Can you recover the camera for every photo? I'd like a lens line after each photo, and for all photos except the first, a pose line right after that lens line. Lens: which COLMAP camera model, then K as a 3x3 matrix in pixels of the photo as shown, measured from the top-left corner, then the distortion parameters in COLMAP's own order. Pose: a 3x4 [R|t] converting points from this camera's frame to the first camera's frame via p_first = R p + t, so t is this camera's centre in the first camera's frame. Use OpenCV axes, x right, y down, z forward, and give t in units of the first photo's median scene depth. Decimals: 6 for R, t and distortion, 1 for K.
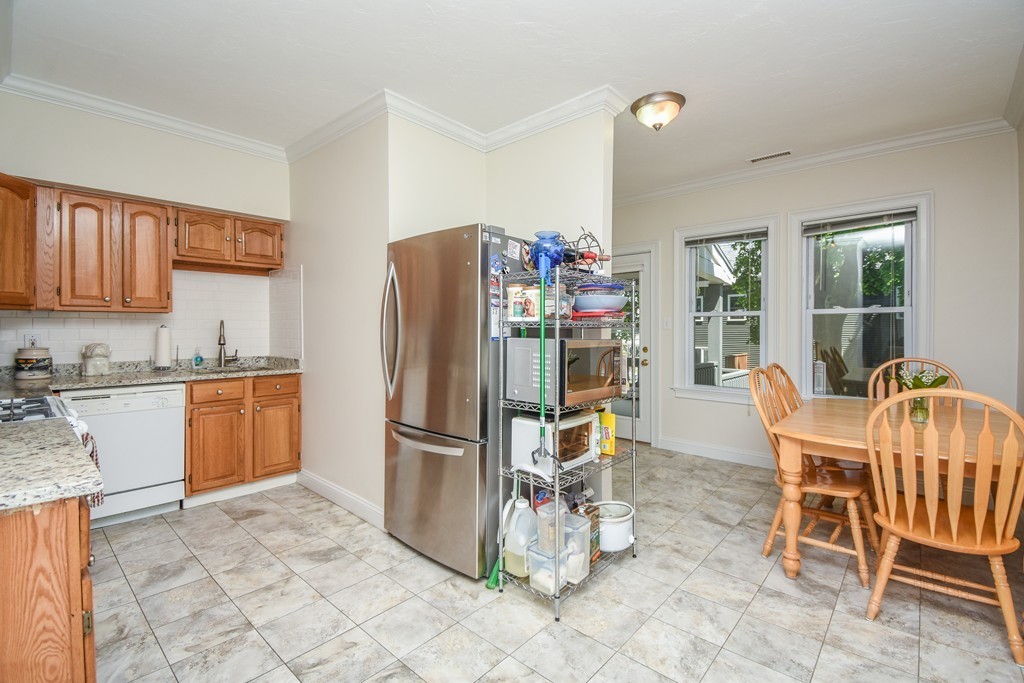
lens RADIAL K [[459.9, 0, 517.2], [0, 459.9, 325.8], [0, 0, 1]] dist [0.000393, -0.000278]
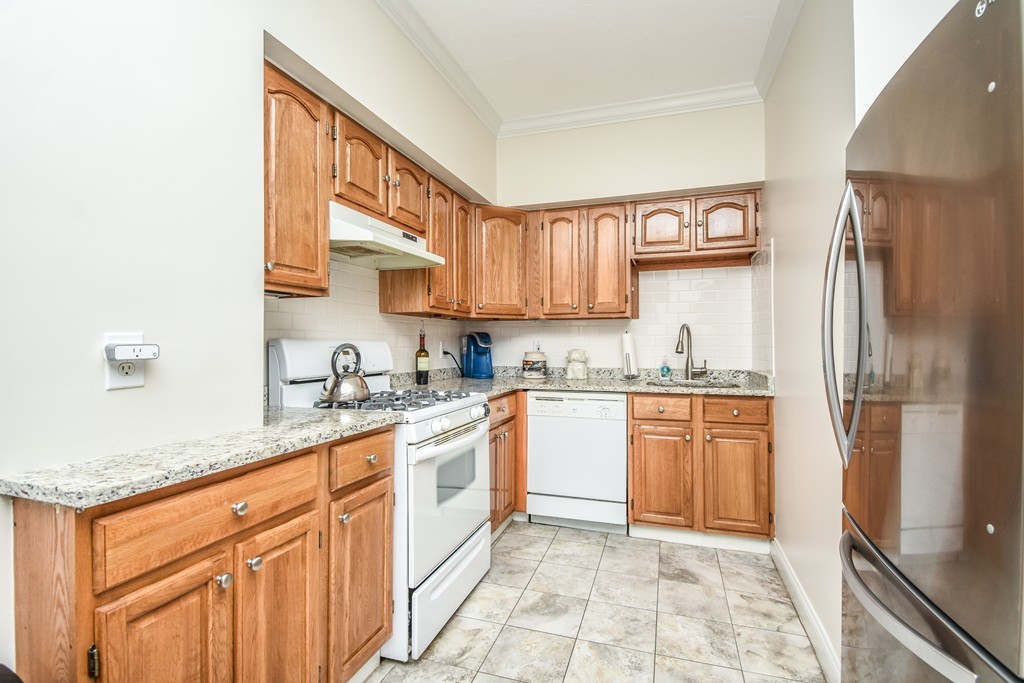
lens RADIAL K [[483.4, 0, 512.0], [0, 483.4, 341.5], [0, 0, 1]] dist [0.017821, -0.000665]
pose [[0.397748, -0.010526, -0.917434, 0.047659], [0.006822, 0.999940, -0.008515, 0.028947], [0.917469, -0.002871, 0.397796, 0.420771]]
